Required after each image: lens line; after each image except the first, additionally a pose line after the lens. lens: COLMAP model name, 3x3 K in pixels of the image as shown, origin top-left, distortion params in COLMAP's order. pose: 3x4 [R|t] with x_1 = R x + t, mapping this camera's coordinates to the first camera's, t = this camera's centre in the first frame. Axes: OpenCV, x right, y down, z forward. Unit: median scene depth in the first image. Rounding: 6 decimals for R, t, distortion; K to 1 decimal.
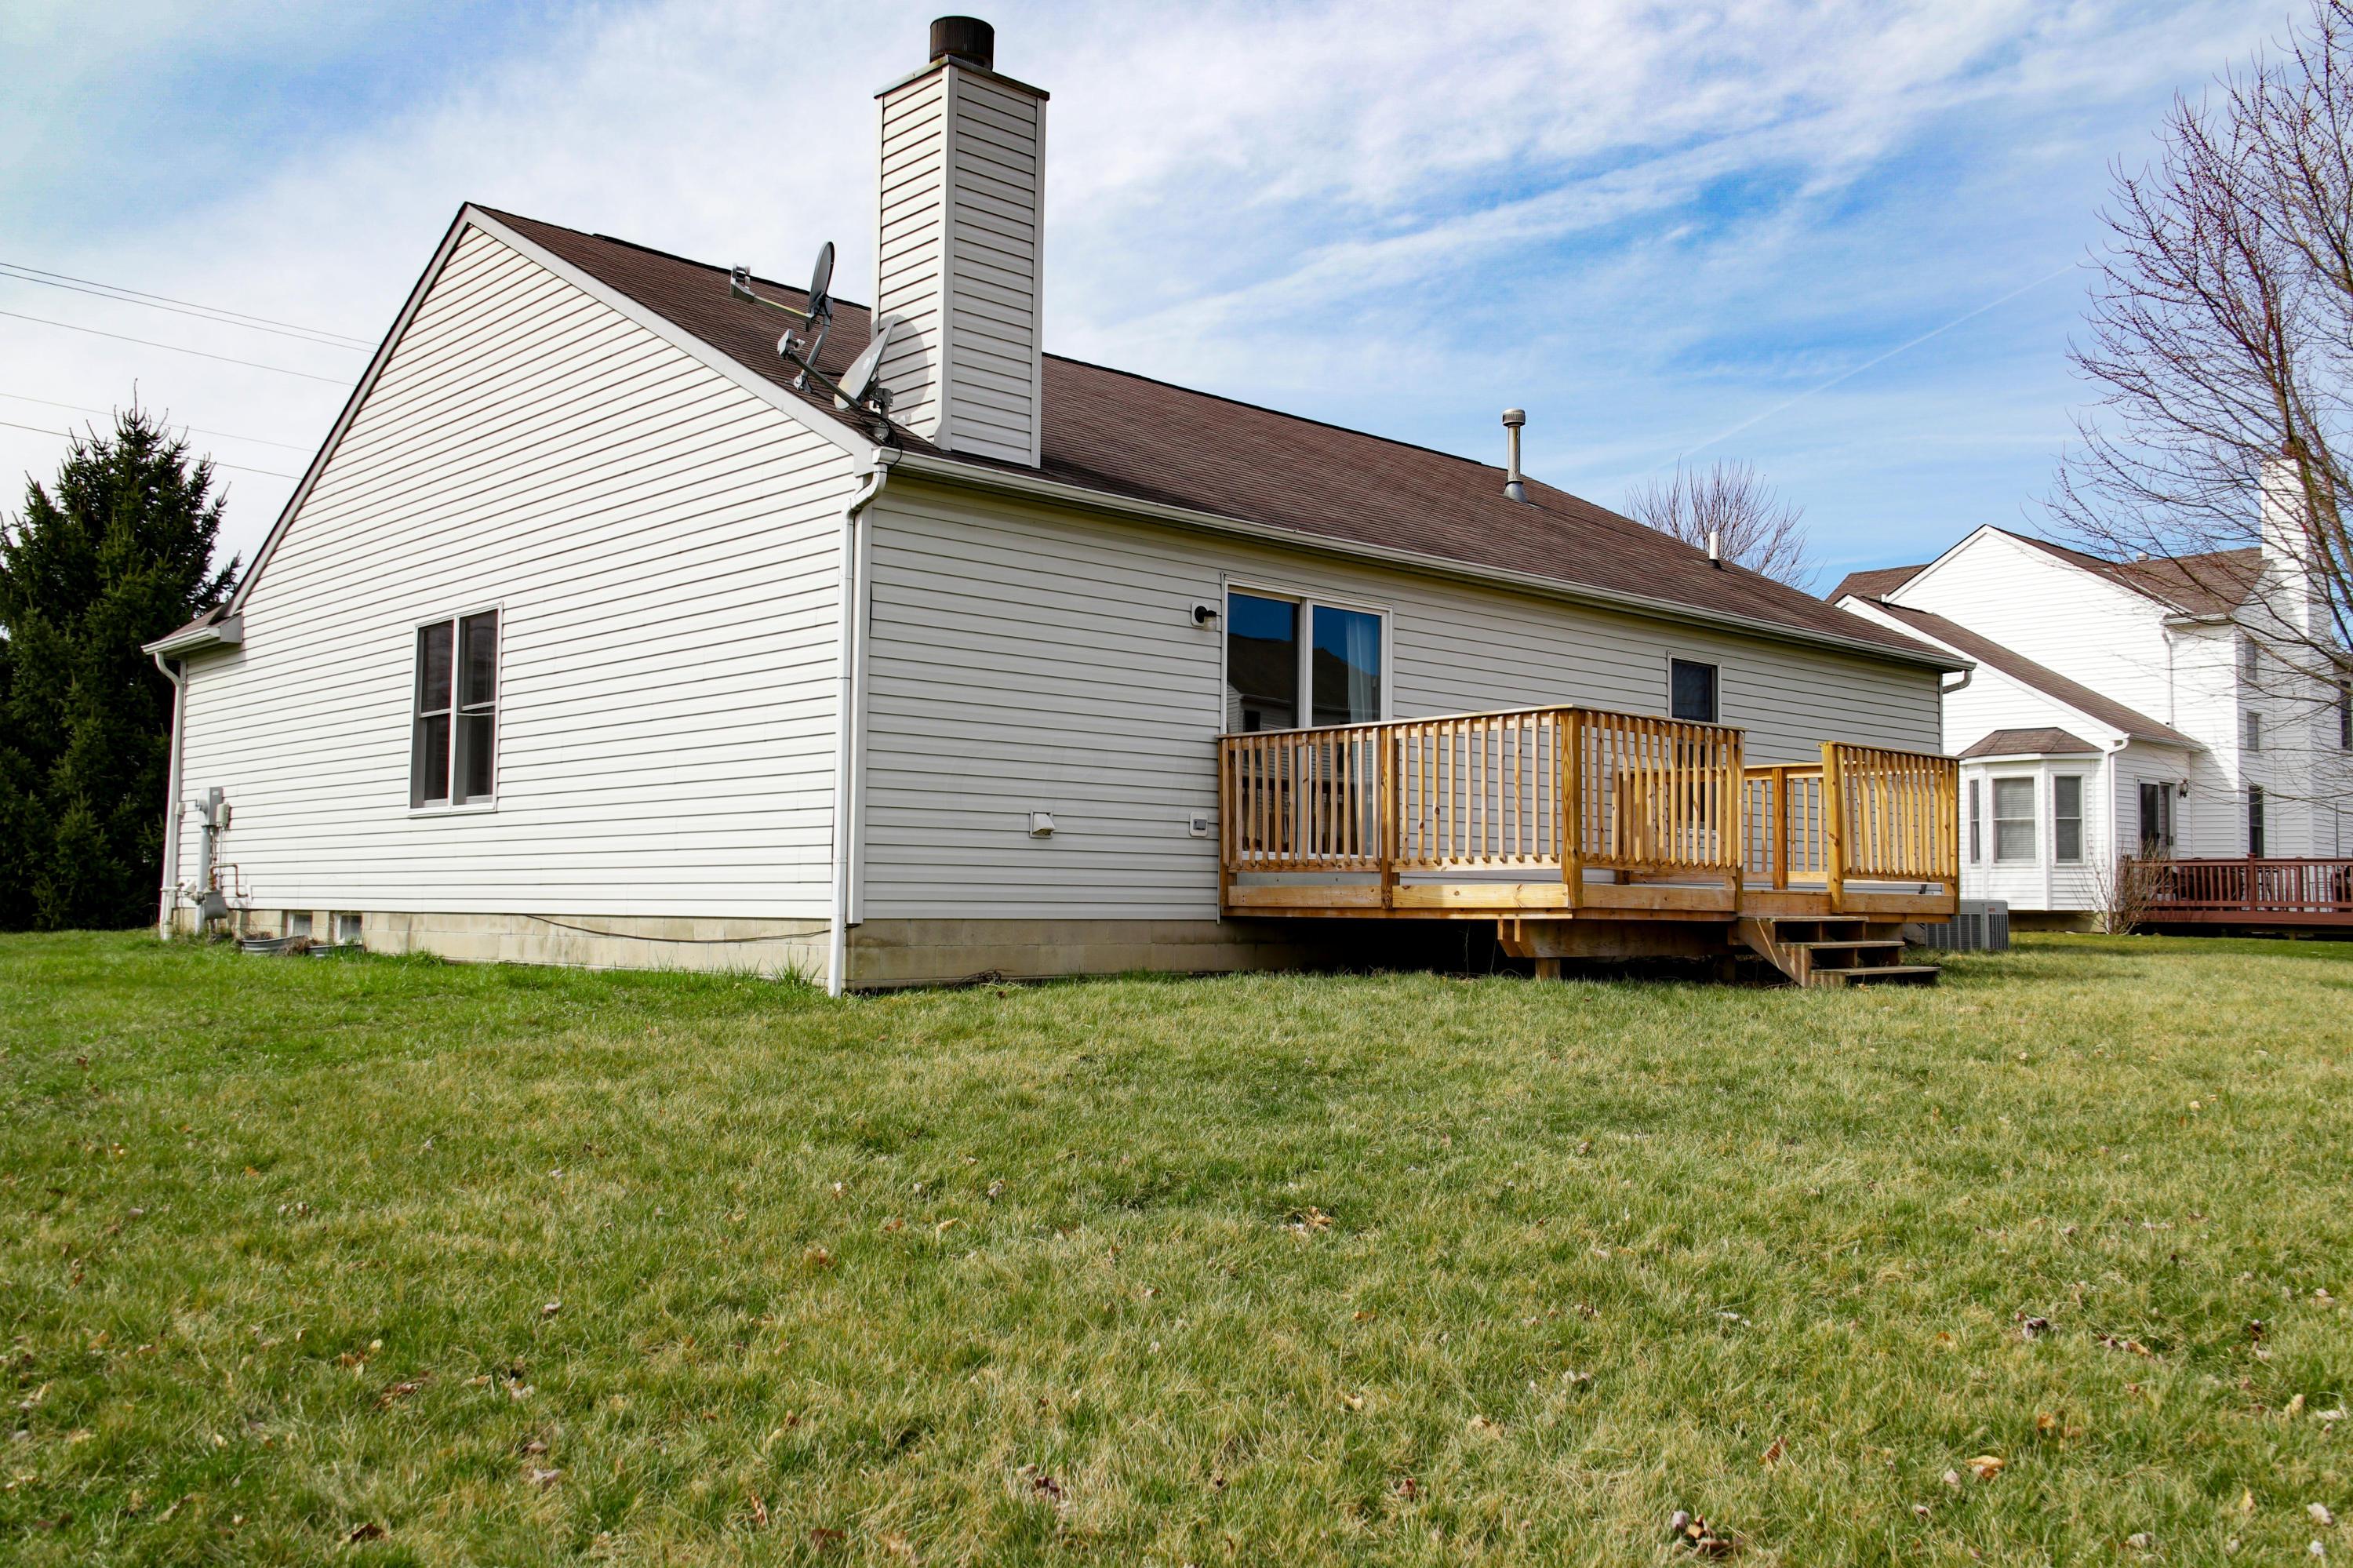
lens RADIAL K [[1805.3, 0, 1176.5], [0, 1805.3, 784.0], [0, 0, 1]] dist [0.003813, 0.002988]
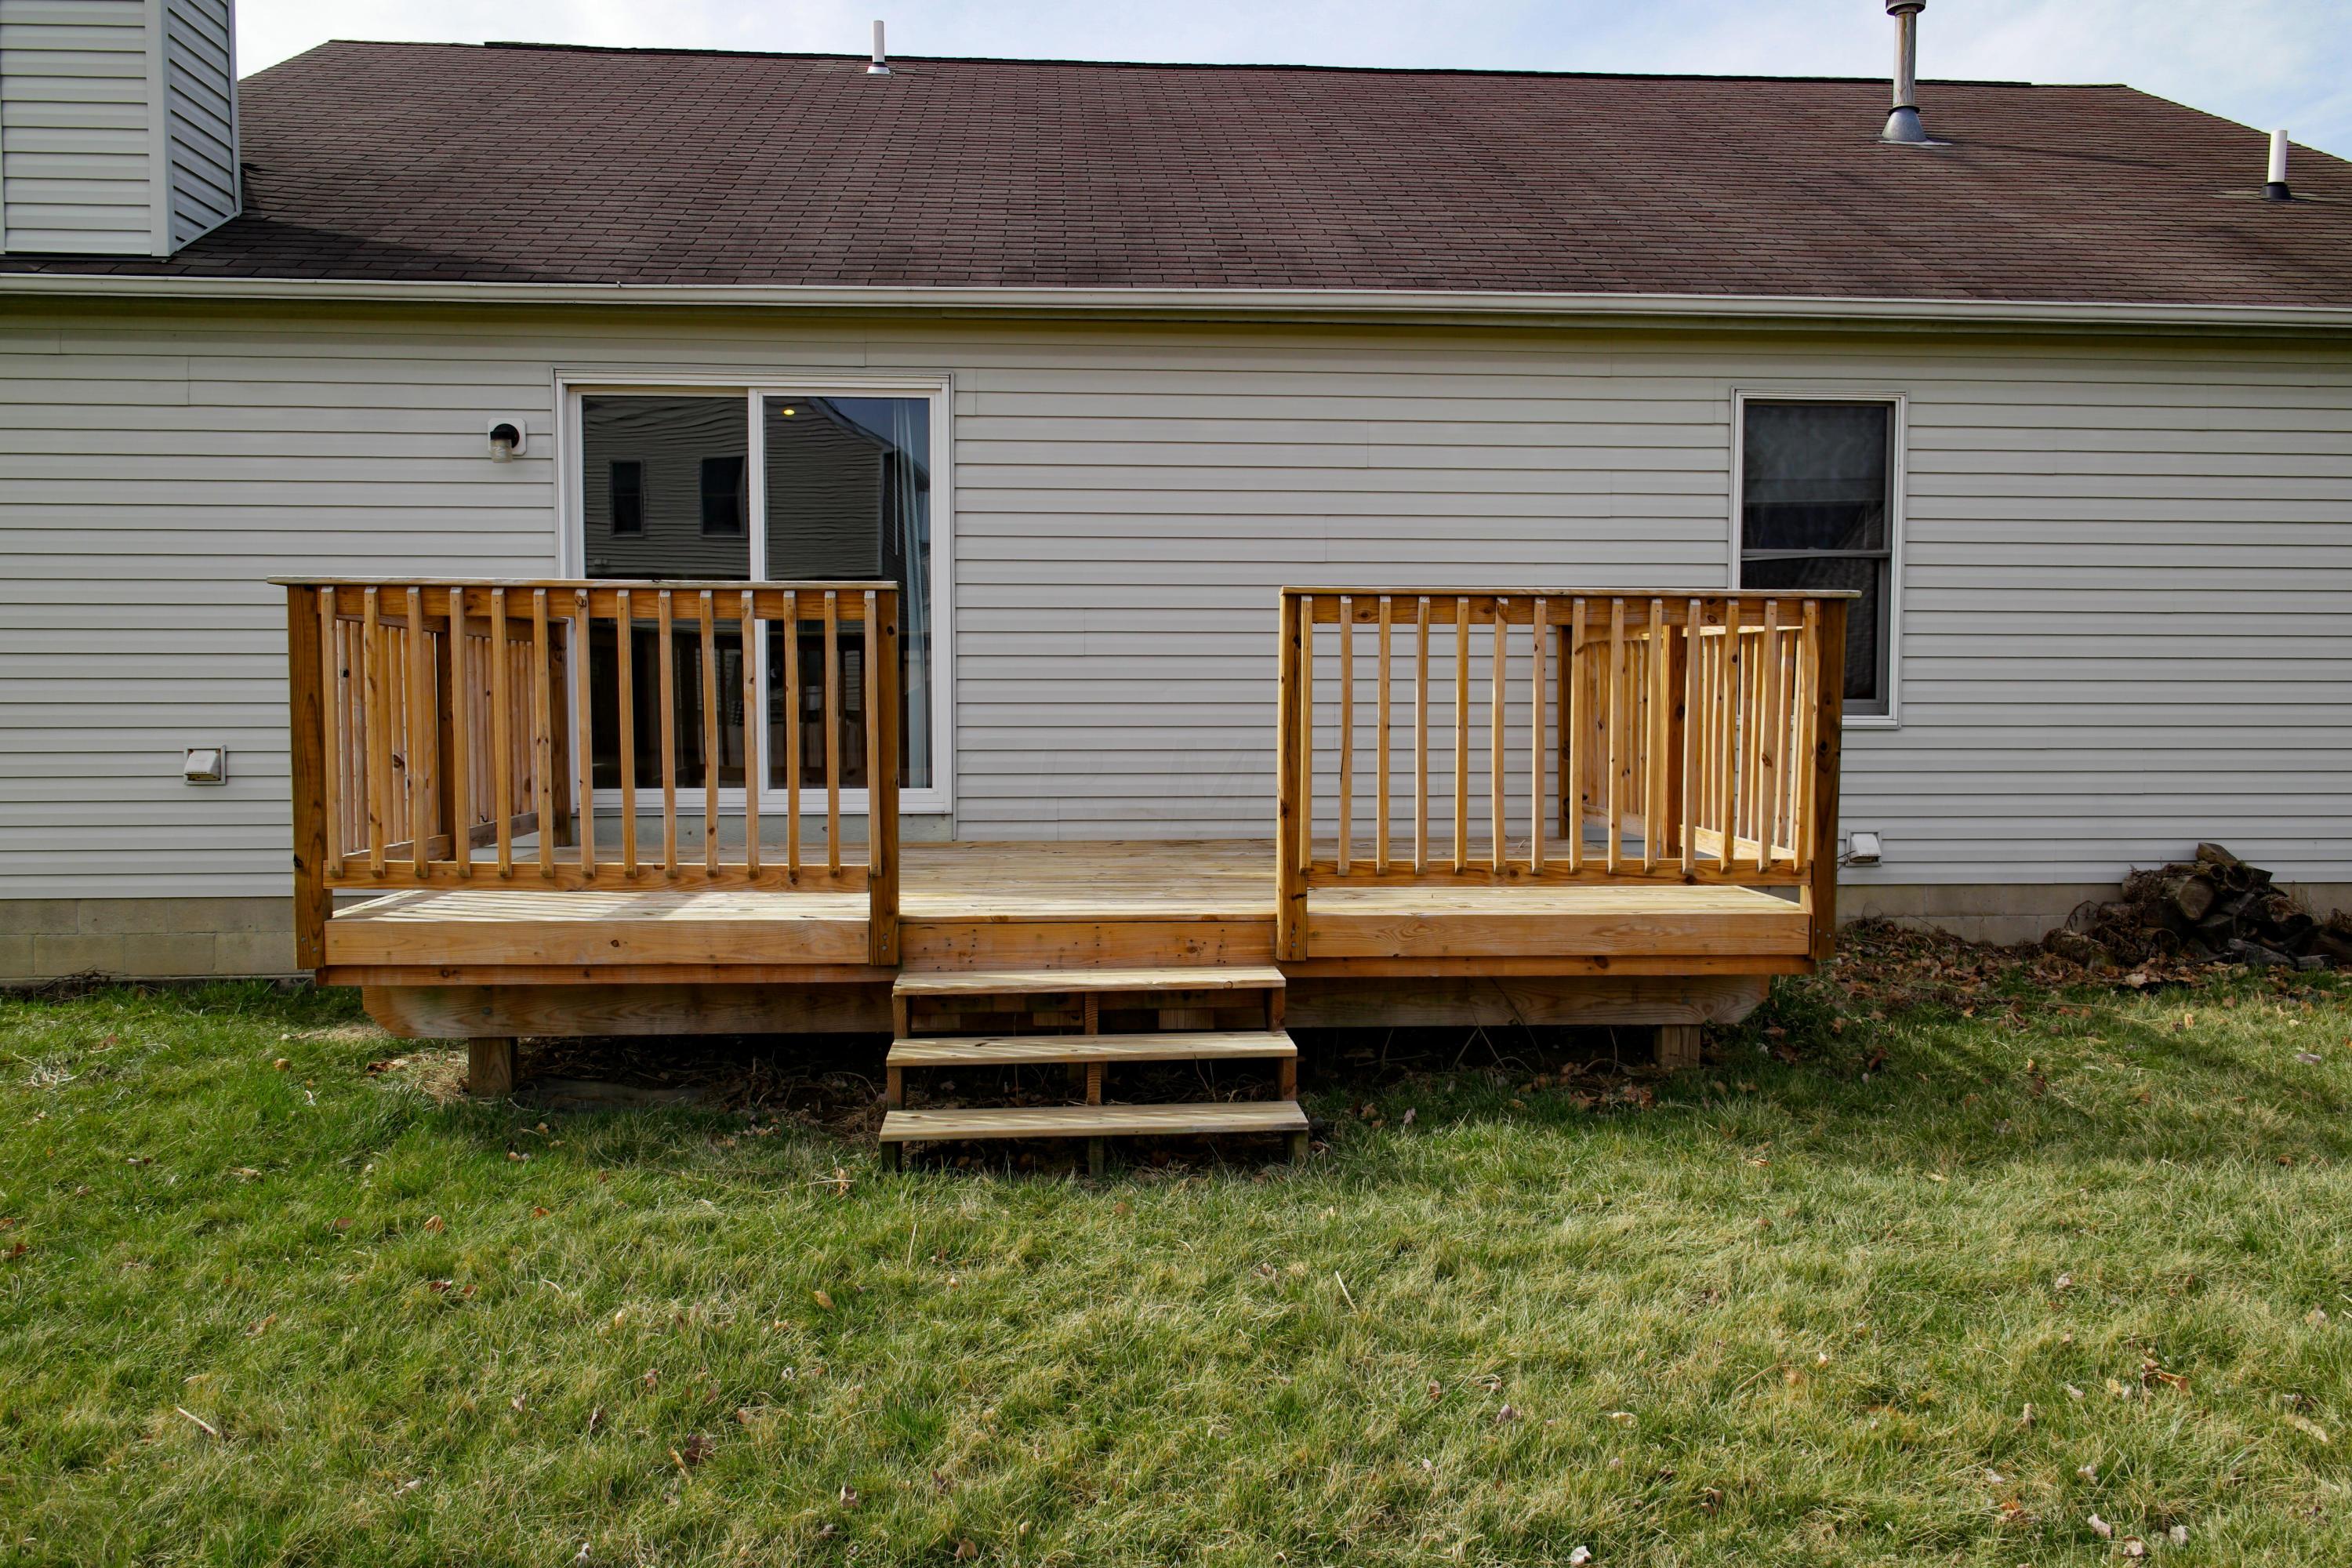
lens RADIAL K [[1804.5, 0, 1176.0], [0, 1804.5, 784.0], [0, 0, 1]] dist [0.003813, 0.002988]
pose [[0.795283, 0.018201, -0.605966, 0.575641], [0.045685, 0.994908, 0.089841, -0.014897], [0.604515, -0.099132, 0.790401, 0.577689]]
